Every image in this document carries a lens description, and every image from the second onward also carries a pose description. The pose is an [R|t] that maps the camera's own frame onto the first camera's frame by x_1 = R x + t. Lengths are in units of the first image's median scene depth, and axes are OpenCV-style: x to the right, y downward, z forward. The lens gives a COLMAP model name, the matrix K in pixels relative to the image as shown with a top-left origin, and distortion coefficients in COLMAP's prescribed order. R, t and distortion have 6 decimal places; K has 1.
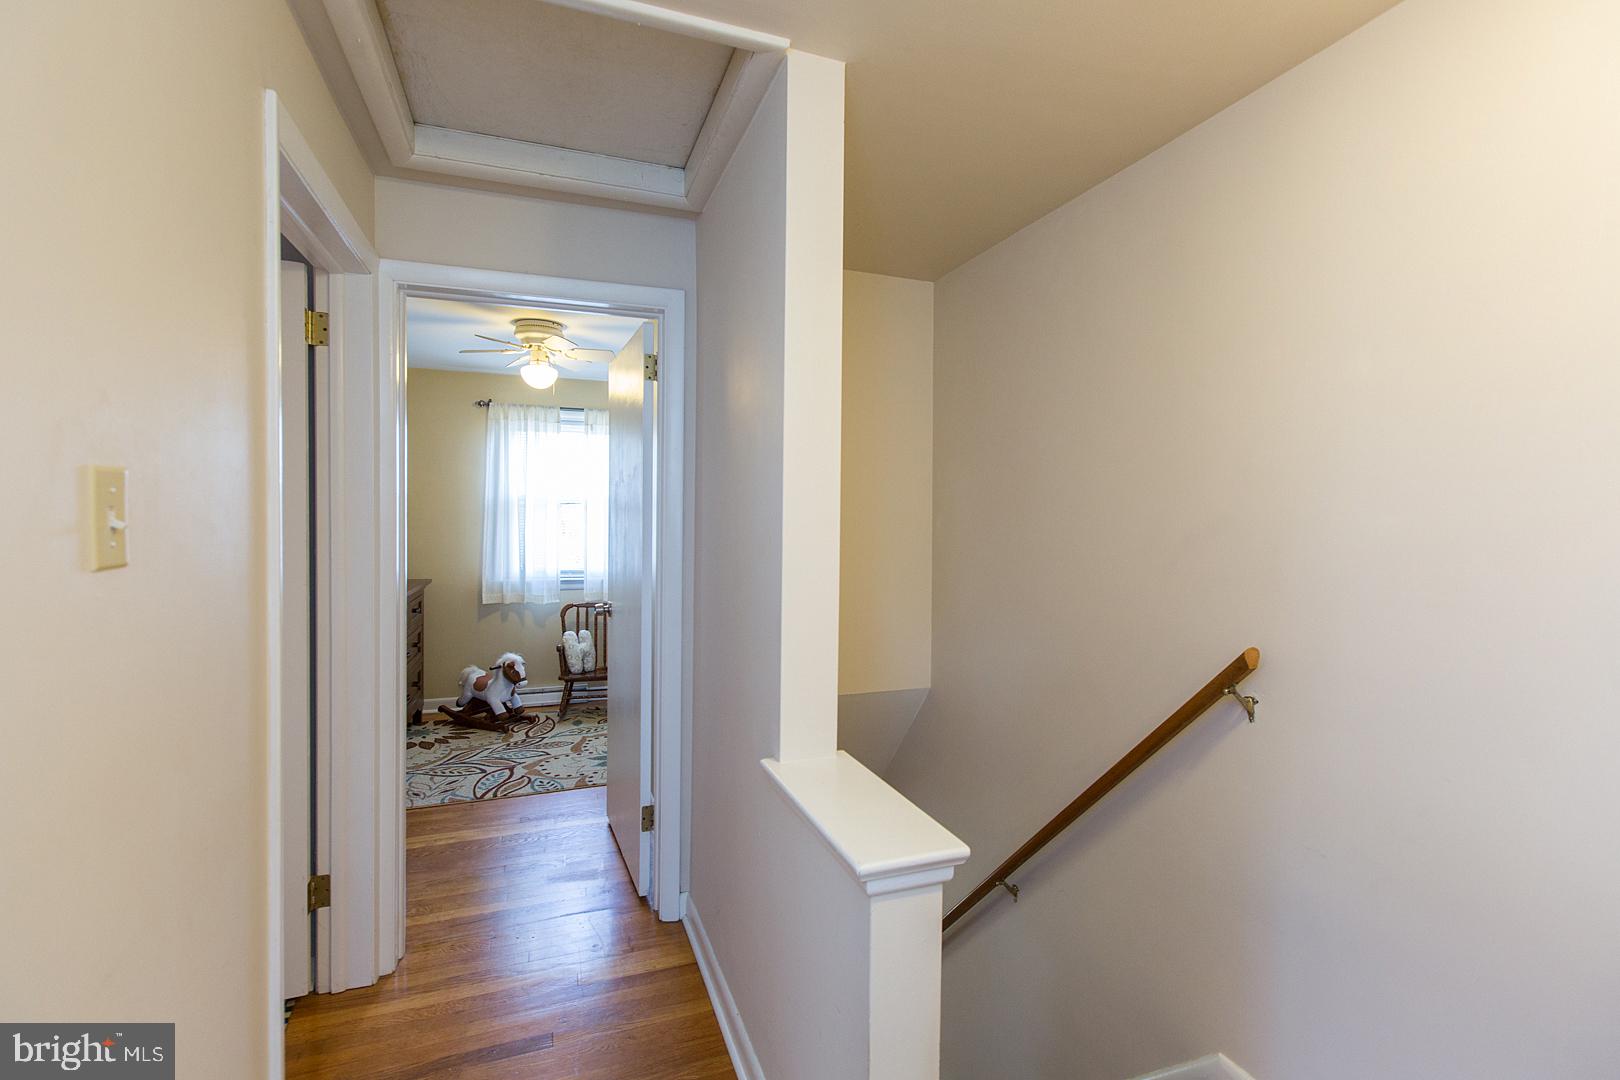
lens RADIAL K [[748.4, 0, 798.6], [0, 748.4, 539.2], [0, 0, 1]] dist [0.008811, -0.003083]
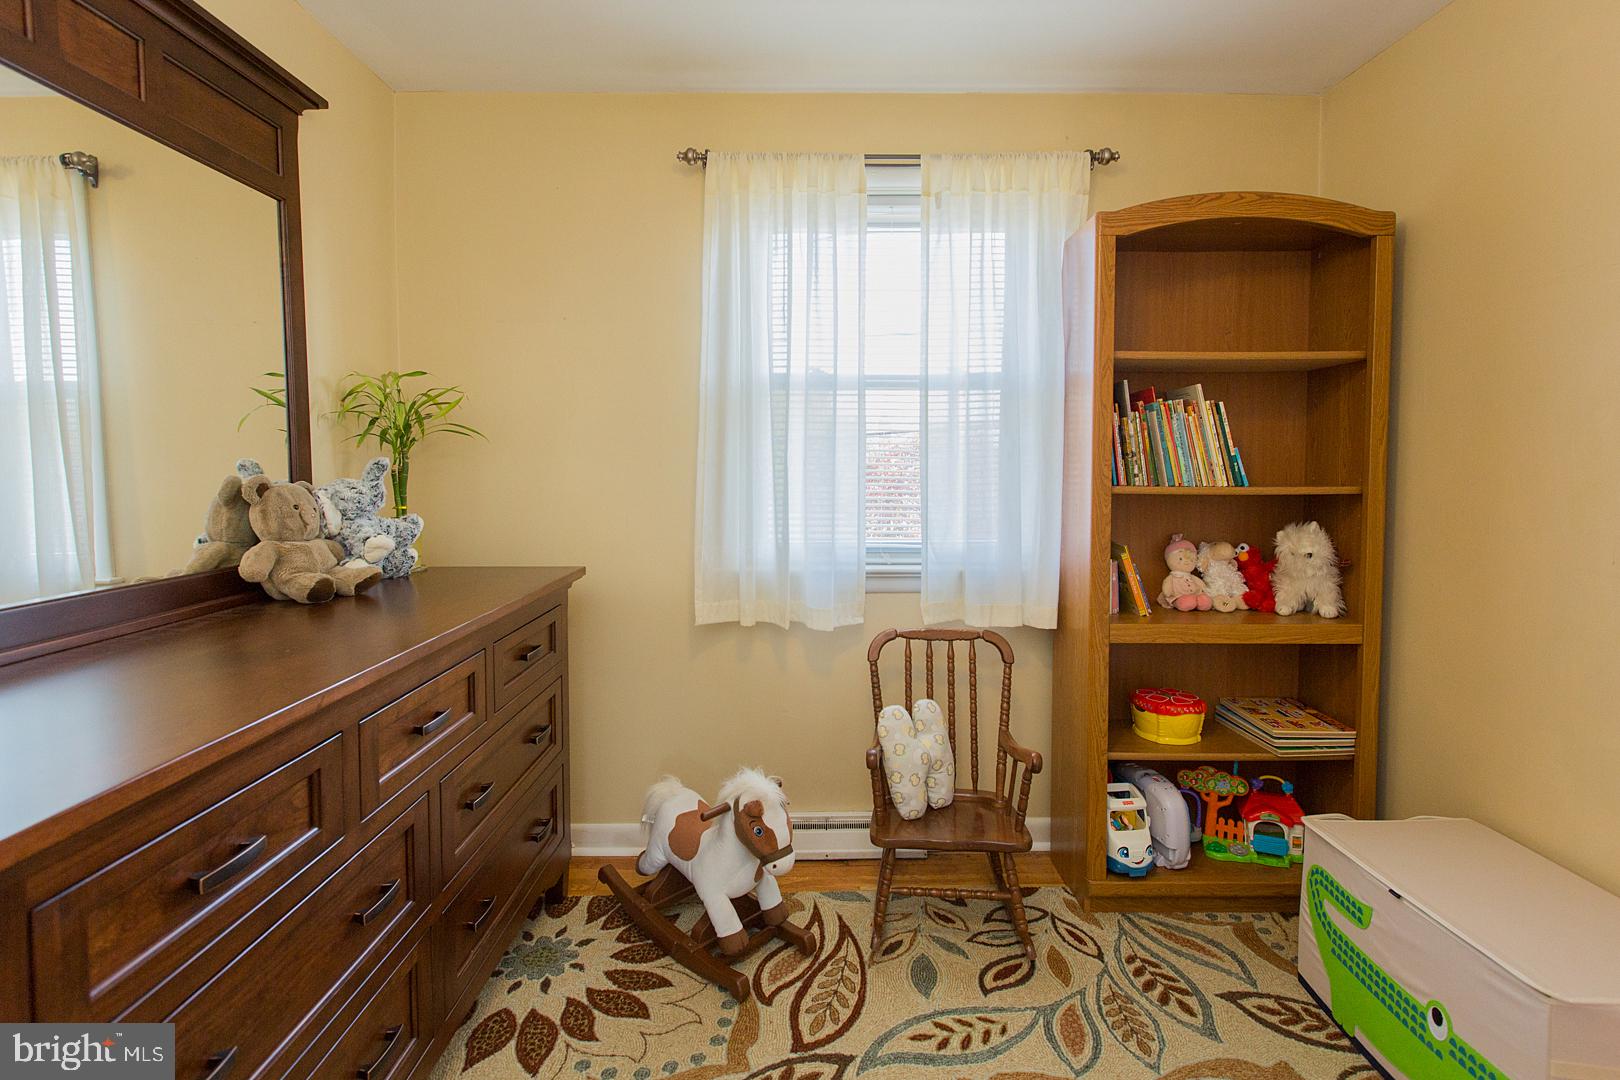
lens RADIAL K [[748.4, 0, 808.6], [0, 748.4, 526.0], [0, 0, 1]] dist [0.008811, -0.003083]
pose [[0.949085, 0.019764, -0.314400, -0.223869], [0.001855, 0.997662, 0.068318, 0.000083], [0.315016, -0.065423, 0.946829, 0.611665]]
